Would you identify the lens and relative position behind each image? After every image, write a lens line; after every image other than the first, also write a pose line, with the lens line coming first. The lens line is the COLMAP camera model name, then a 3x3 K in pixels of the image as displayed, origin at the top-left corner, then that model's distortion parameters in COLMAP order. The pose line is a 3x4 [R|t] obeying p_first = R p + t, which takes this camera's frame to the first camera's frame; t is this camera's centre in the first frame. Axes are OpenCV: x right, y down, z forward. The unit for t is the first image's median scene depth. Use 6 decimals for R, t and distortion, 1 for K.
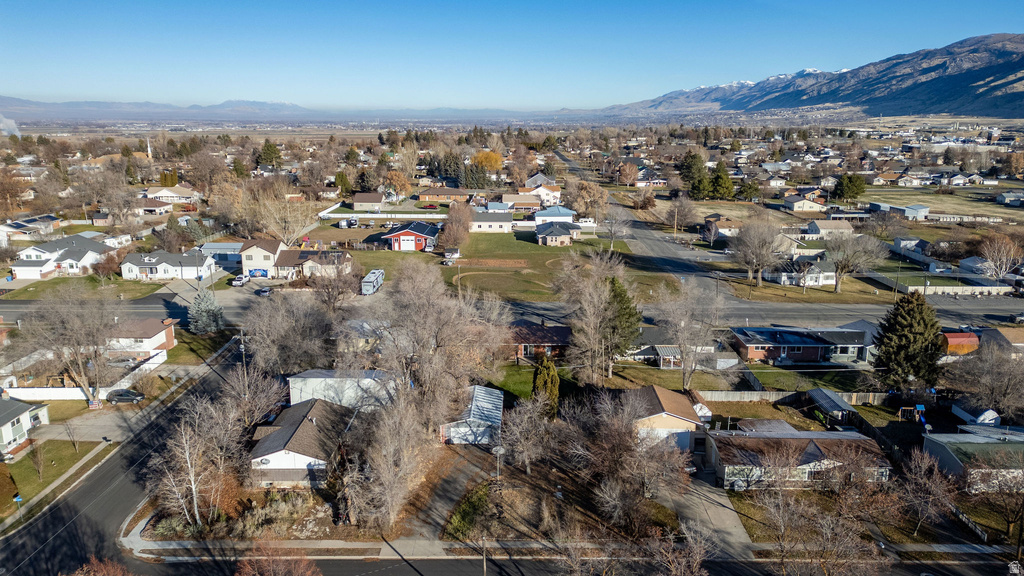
lens RADIAL K [[711.8, 0, 512.0], [0, 711.8, 288.0], [0, 0, 1]] dist [0.073389, -0.058635]
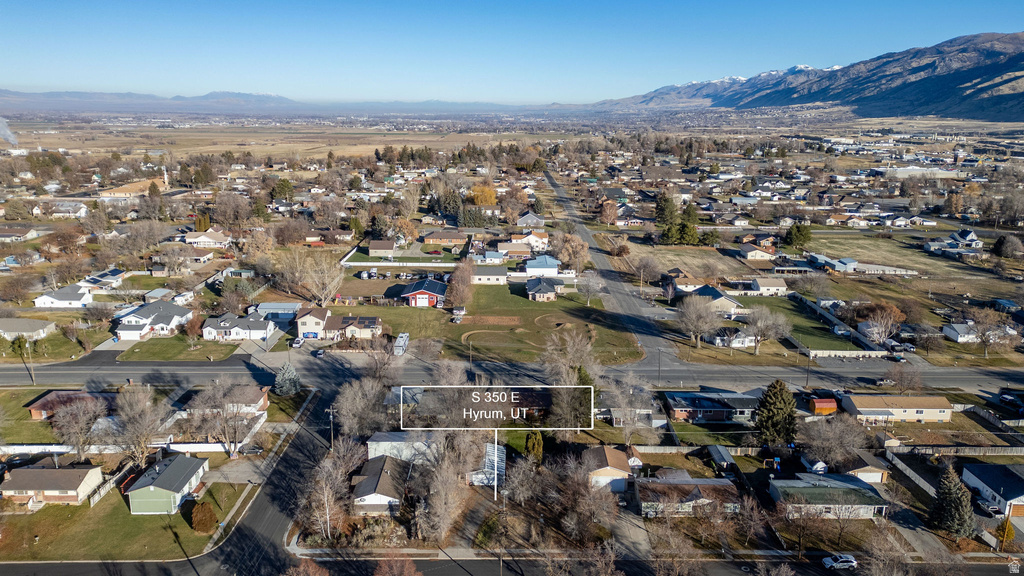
lens RADIAL K [[720.4, 0, 512.0], [0, 720.4, 288.0], [0, 0, 1]] dist [0.083822, -0.074212]
pose [[0.999883, 0.003822, 0.014811, -0.011296], [-0.003922, 0.999970, 0.006686, -0.099207], [-0.014785, -0.006744, 0.999868, -0.257612]]
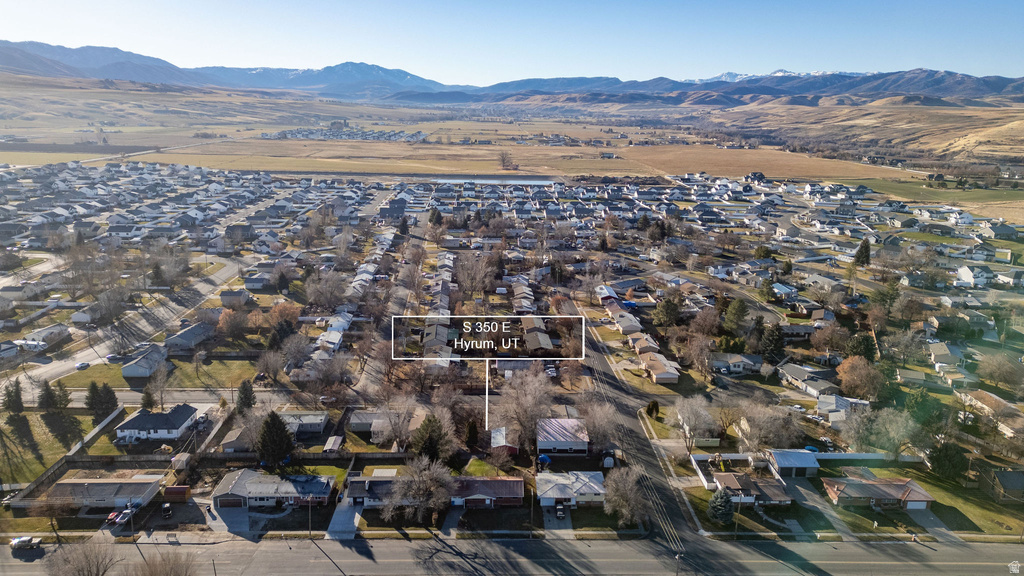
lens RADIAL K [[711.8, 0, 512.0], [0, 711.8, 288.0], [0, 0, 1]] dist [0.073389, -0.058635]
pose [[-0.999211, -0.012259, -0.037774, 0.004869], [-0.028632, 0.881504, 0.471308, -0.597494], [0.027520, 0.472017, -0.881160, 1.277361]]
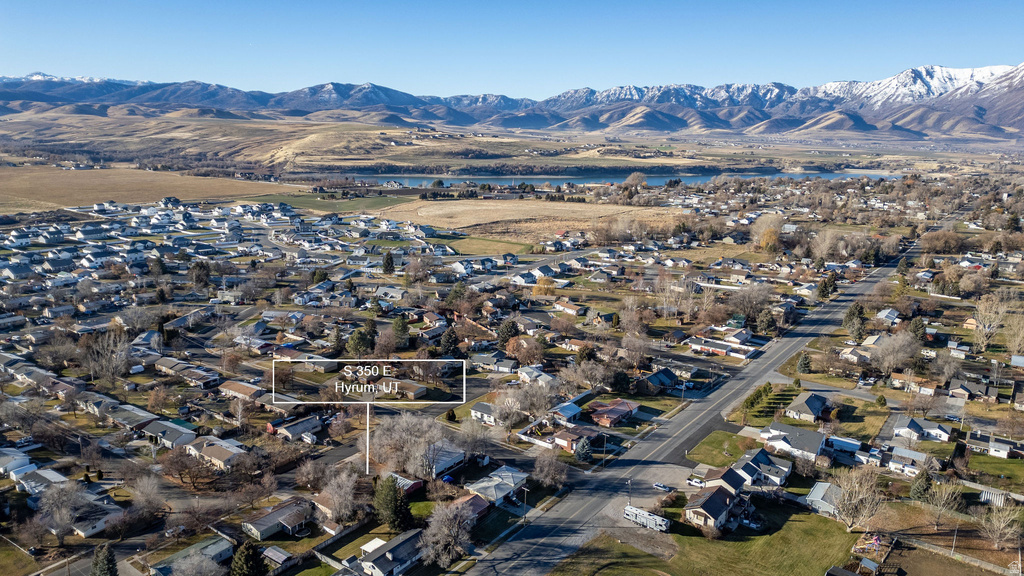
lens RADIAL K [[711.8, 0, 512.0], [0, 711.8, 288.0], [0, 0, 1]] dist [0.073389, -0.058635]
pose [[-0.590297, 0.166249, -0.789880, 0.723194], [-0.209634, 0.913407, 0.348913, -0.638350], [0.779489, 0.371548, -0.504330, 1.075895]]
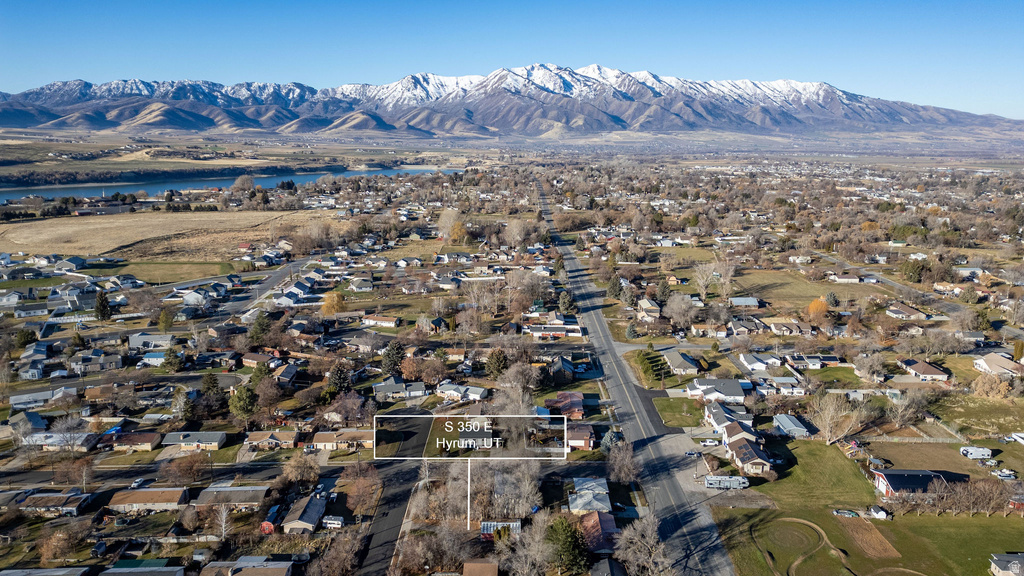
lens RADIAL K [[711.8, 0, 512.0], [0, 711.8, 288.0], [0, 0, 1]] dist [0.073389, -0.058635]
pose [[-0.001885, 0.212785, -0.977097, 0.908591], [-0.243044, 0.947703, 0.206852, -0.460767], [0.970013, 0.237868, 0.049929, 0.353017]]
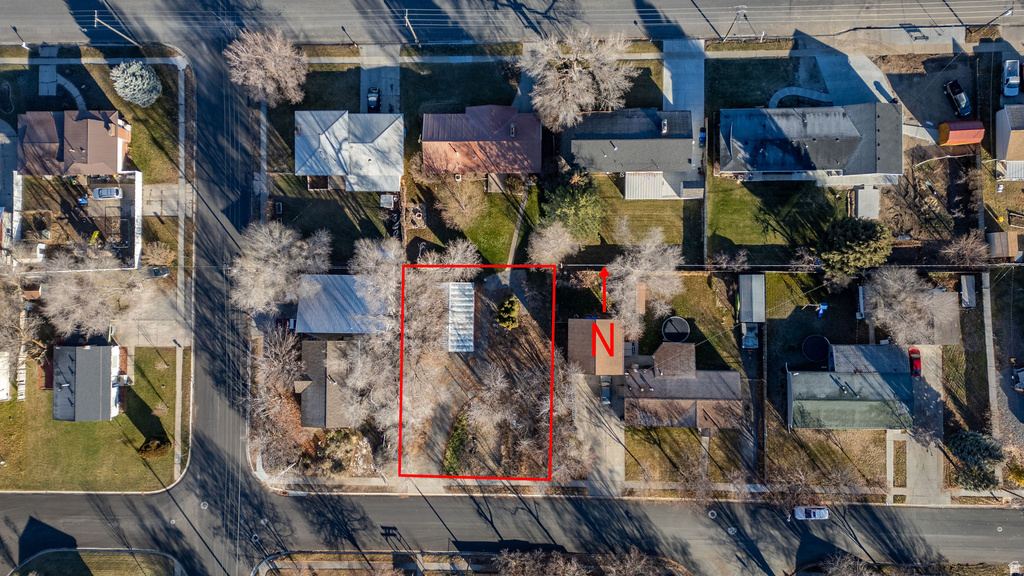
lens RADIAL K [[711.8, 0, 512.0], [0, 711.8, 288.0], [0, 0, 1]] dist [0.073389, -0.058635]
pose [[0.998919, -0.005546, -0.046142, 0.050395], [0.045934, 0.268685, 0.962132, -0.479493], [0.007062, -0.963212, 0.268650, 0.341187]]
